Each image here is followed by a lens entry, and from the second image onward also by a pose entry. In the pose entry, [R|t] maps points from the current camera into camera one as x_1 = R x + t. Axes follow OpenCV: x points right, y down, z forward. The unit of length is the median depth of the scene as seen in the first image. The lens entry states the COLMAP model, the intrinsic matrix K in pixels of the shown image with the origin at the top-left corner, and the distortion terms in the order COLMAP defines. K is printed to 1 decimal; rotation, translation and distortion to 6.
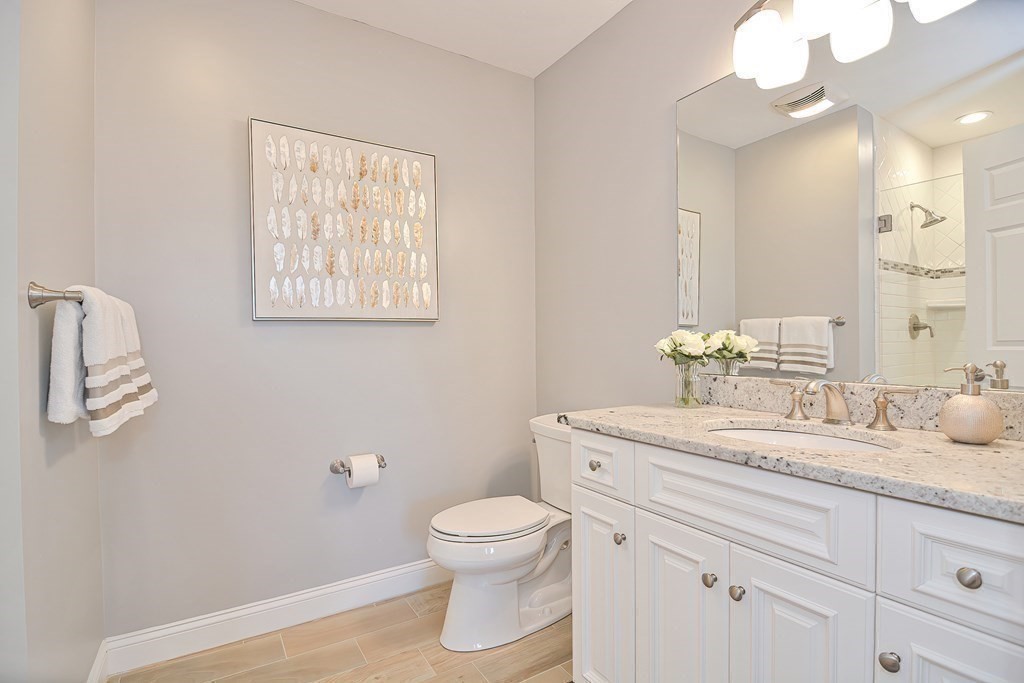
lens RADIAL K [[490.5, 0, 515.9], [0, 490.5, 346.6], [0, 0, 1]] dist [-0.009362, -0.008445]
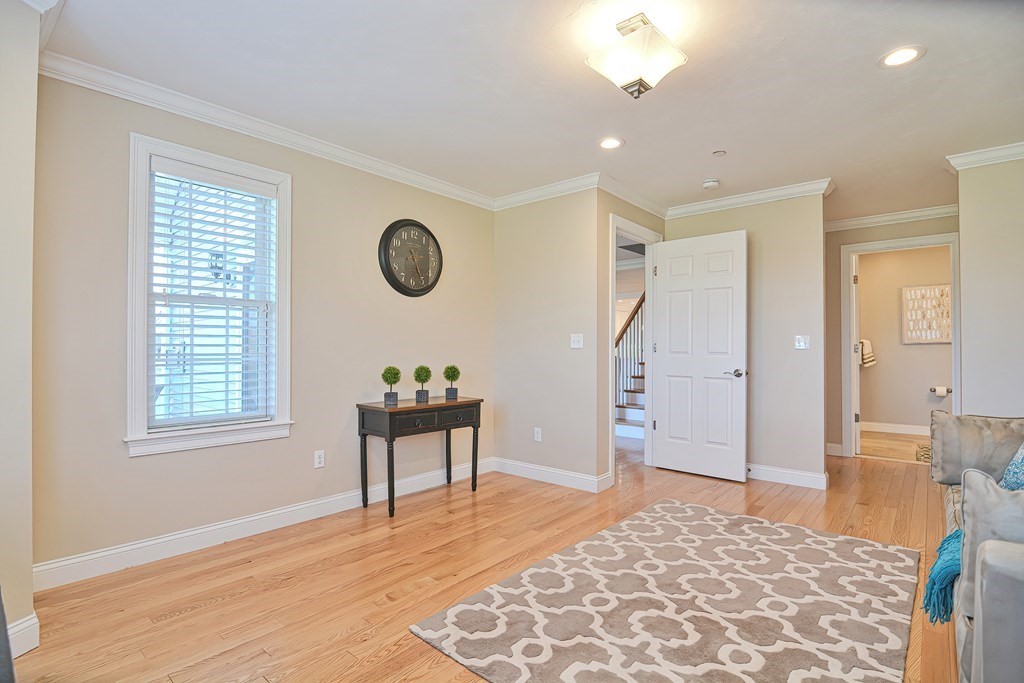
lens RADIAL K [[490.5, 0, 511.3], [0, 490.5, 351.7], [0, 0, 1]] dist [-0.009362, -0.008445]
pose [[0.300174, -0.002338, -0.953882, 1.904334], [-0.011954, 0.999909, -0.006212, 0.056349], [0.953809, 0.013267, 0.300119, -2.673744]]
